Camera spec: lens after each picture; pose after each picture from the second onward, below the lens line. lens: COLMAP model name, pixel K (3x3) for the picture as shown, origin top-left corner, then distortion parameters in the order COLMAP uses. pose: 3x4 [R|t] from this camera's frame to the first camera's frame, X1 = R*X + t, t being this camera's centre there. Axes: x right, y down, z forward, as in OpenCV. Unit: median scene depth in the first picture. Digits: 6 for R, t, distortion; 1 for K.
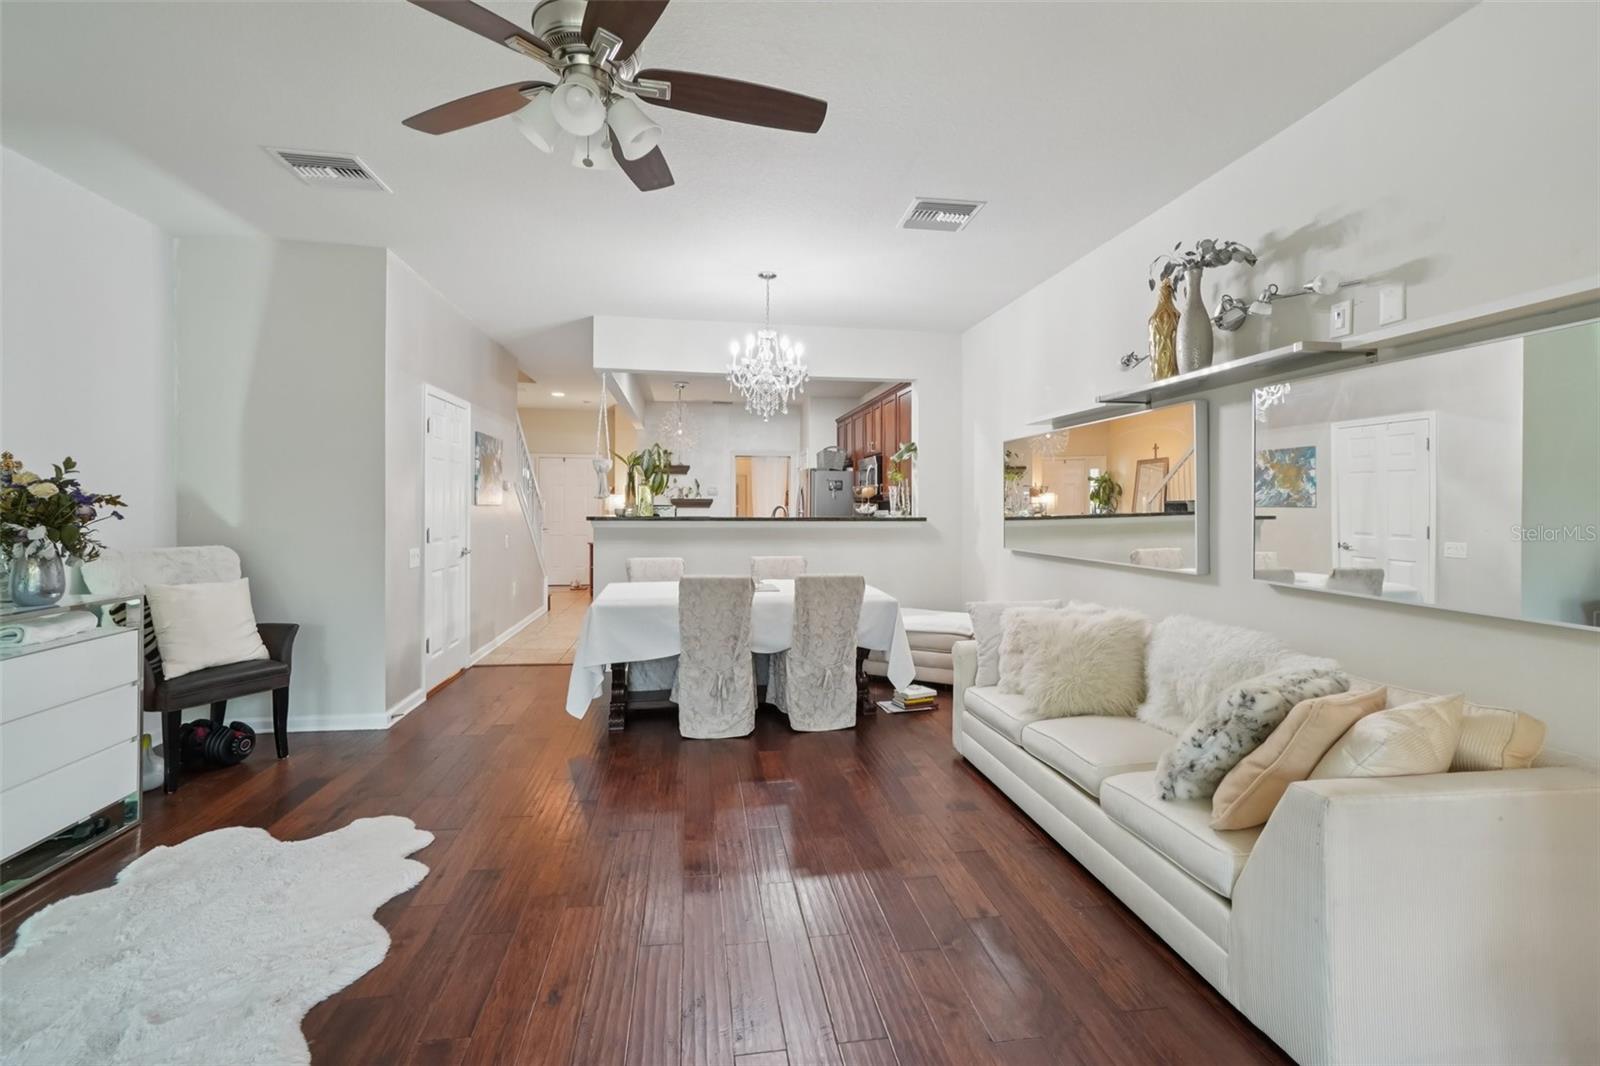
lens RADIAL K [[694.4, 0, 796.1], [0, 694.4, 507.8], [0, 0, 1]] dist [-0.036369, 0.024080]
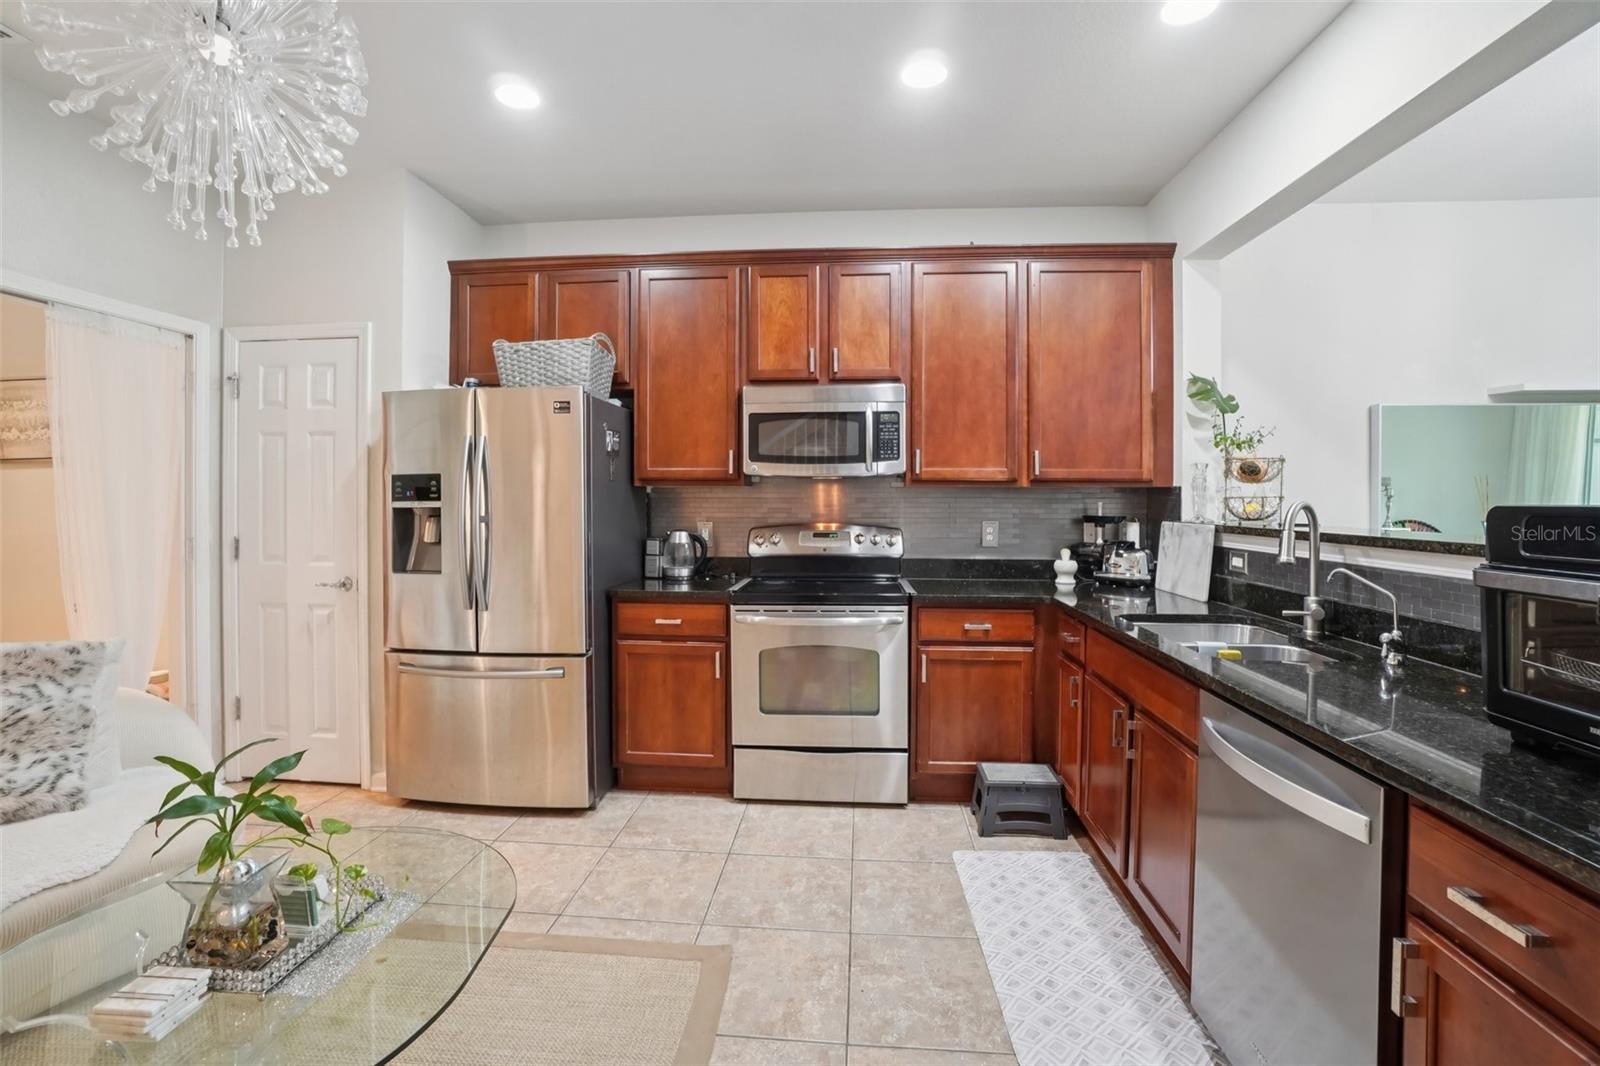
lens RADIAL K [[723.1, 0, 798.8], [0, 723.1, 500.7], [0, 0, 1]] dist [-0.064998, 0.022929]
pose [[0.236298, -0.010015, 0.971629, -0.622422], [0.001039, 0.999949, 0.010054, -0.012068], [-0.971680, -0.001366, 0.236296, 1.744938]]
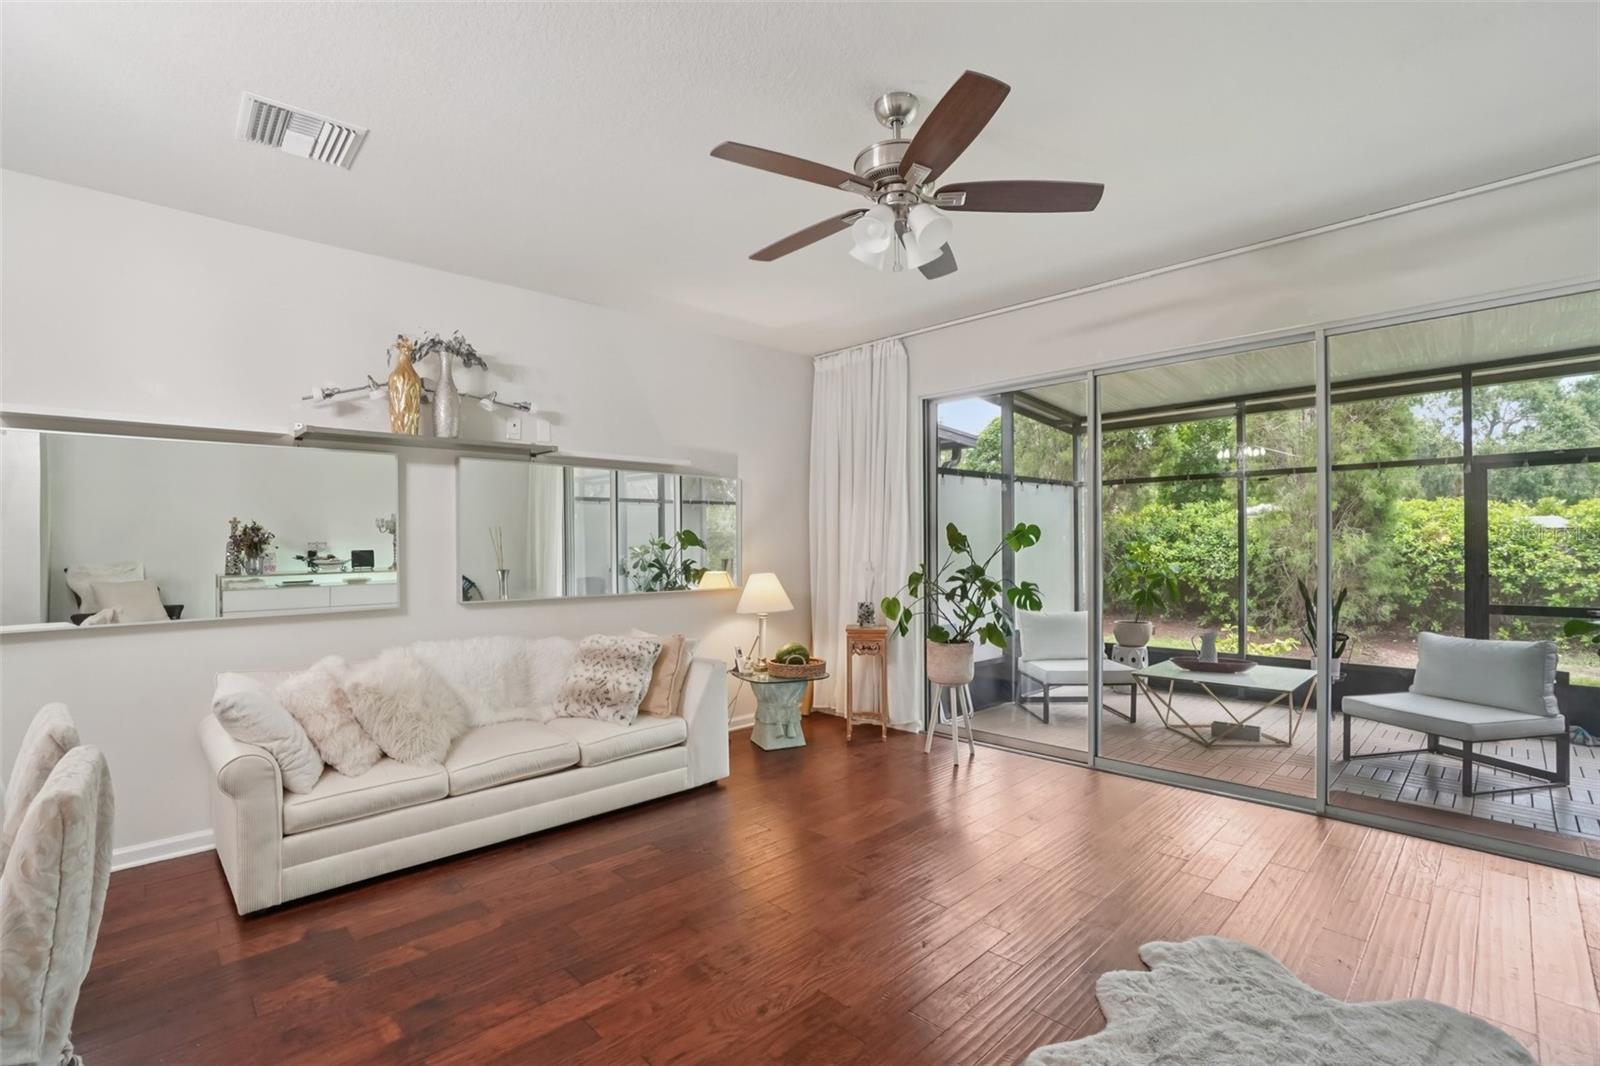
lens RADIAL K [[728.0, 0, 802.5], [0, 728.0, 524.3], [0, 0, 1]] dist [-0.062083, 0.022857]
pose [[-0.586330, 0.018272, 0.809866, -0.585651], [0.007664, 0.999826, -0.017010, -0.010719], [-0.810036, -0.003767, -0.586368, 0.886925]]
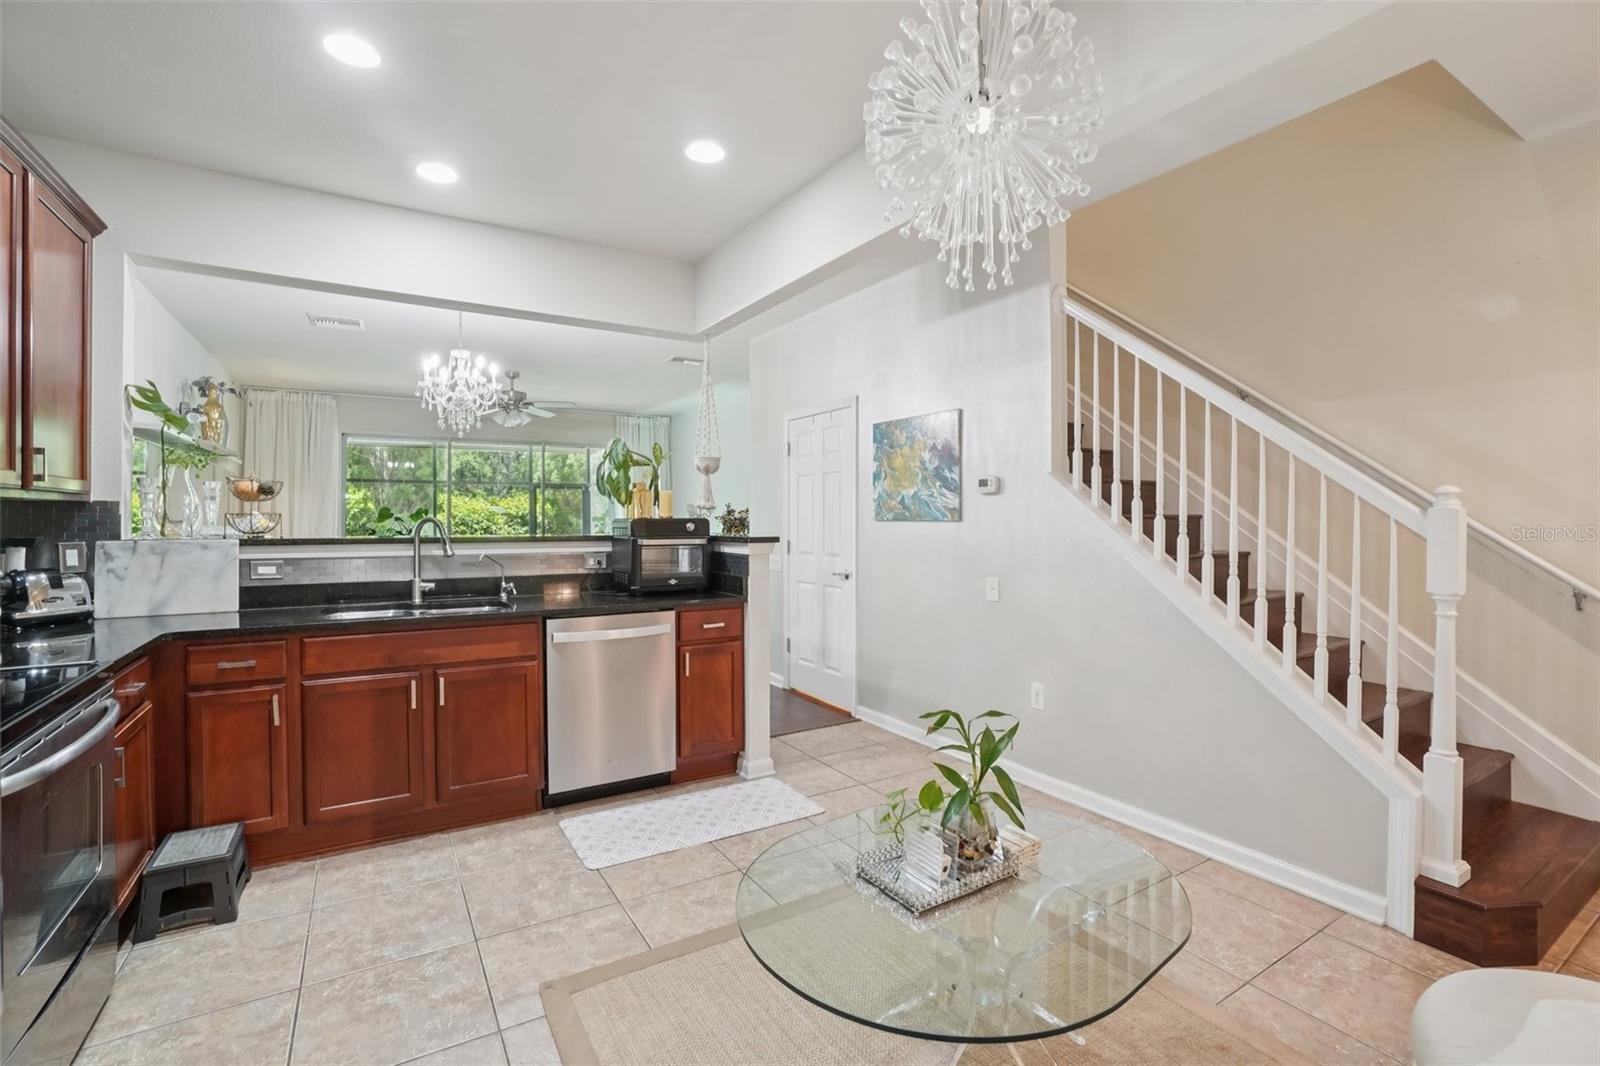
lens RADIAL K [[715.5, 0, 798.2], [0, 715.5, 523.5], [0, 0, 1]] dist [-0.065282, 0.024384]
pose [[-0.920298, -0.004154, -0.391196, -0.107714], [-0.007679, 0.999943, 0.007445, -0.007832], [0.391143, 0.009856, -0.920277, 2.430740]]
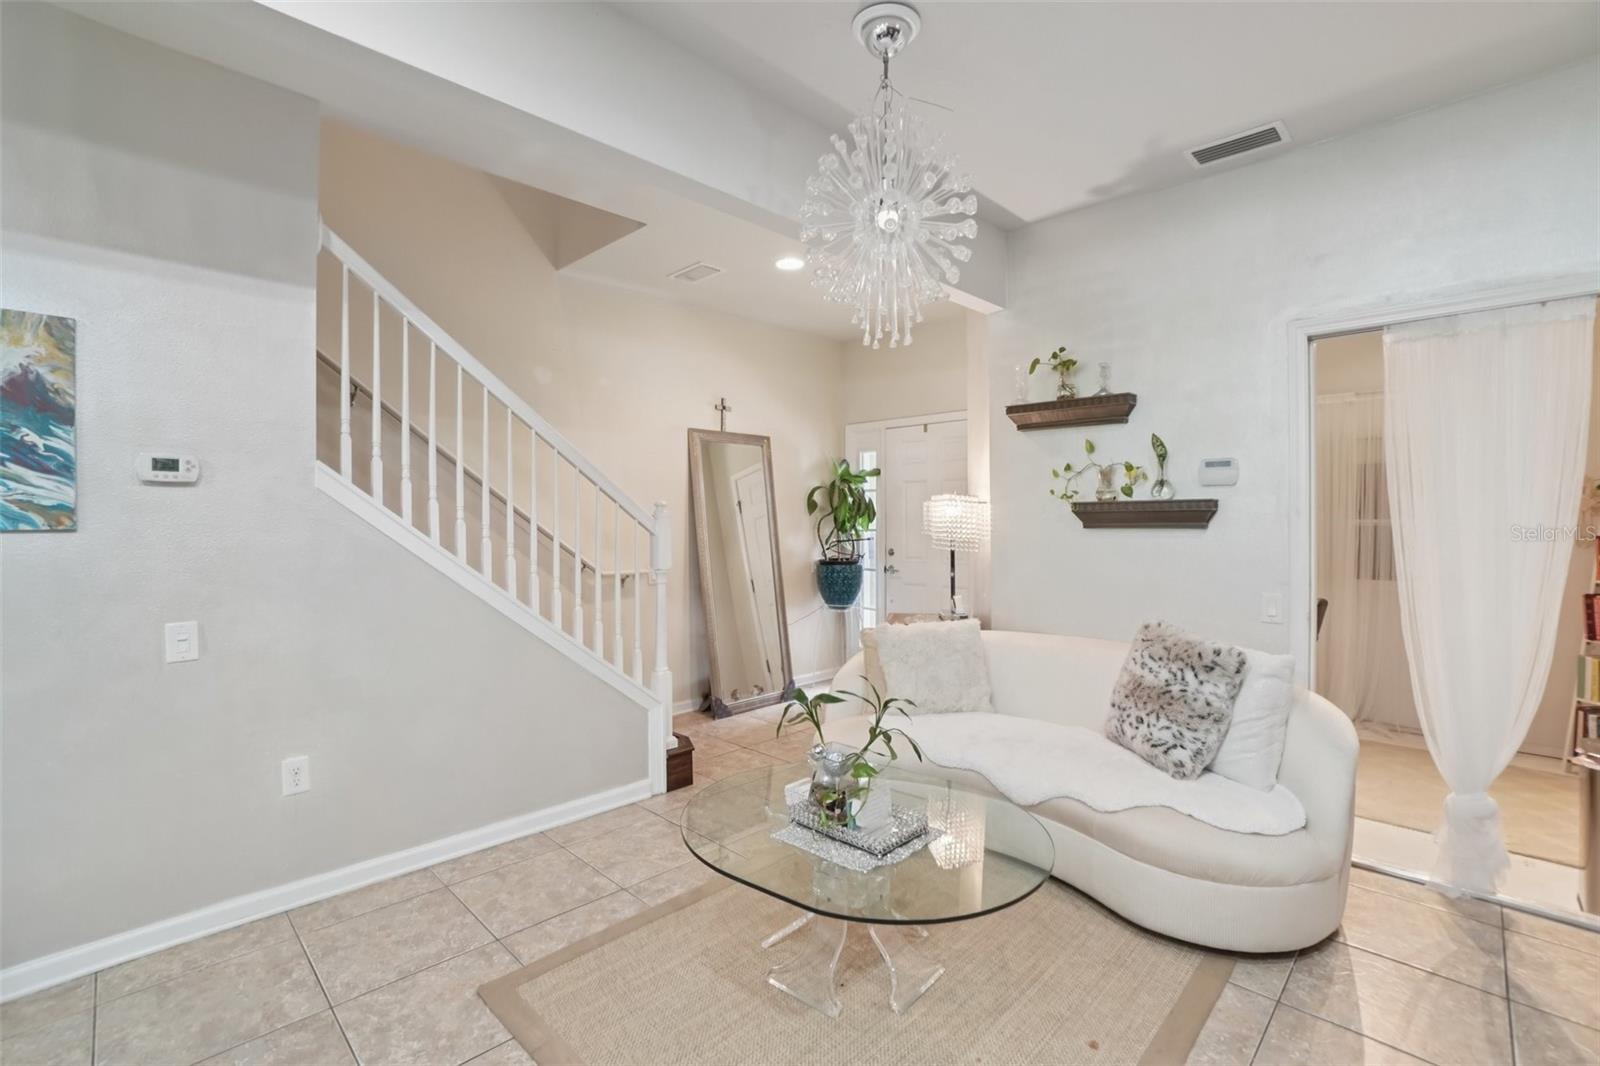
lens RADIAL K [[715.5, 0, 798.2], [0, 715.5, 523.5], [0, 0, 1]] dist [-0.065282, 0.024384]
pose [[0.598945, -0.002782, -0.800785, 0.023448], [0.004411, 0.999990, -0.000175, -0.007918], [0.800778, -0.003427, 0.598952, 1.741996]]
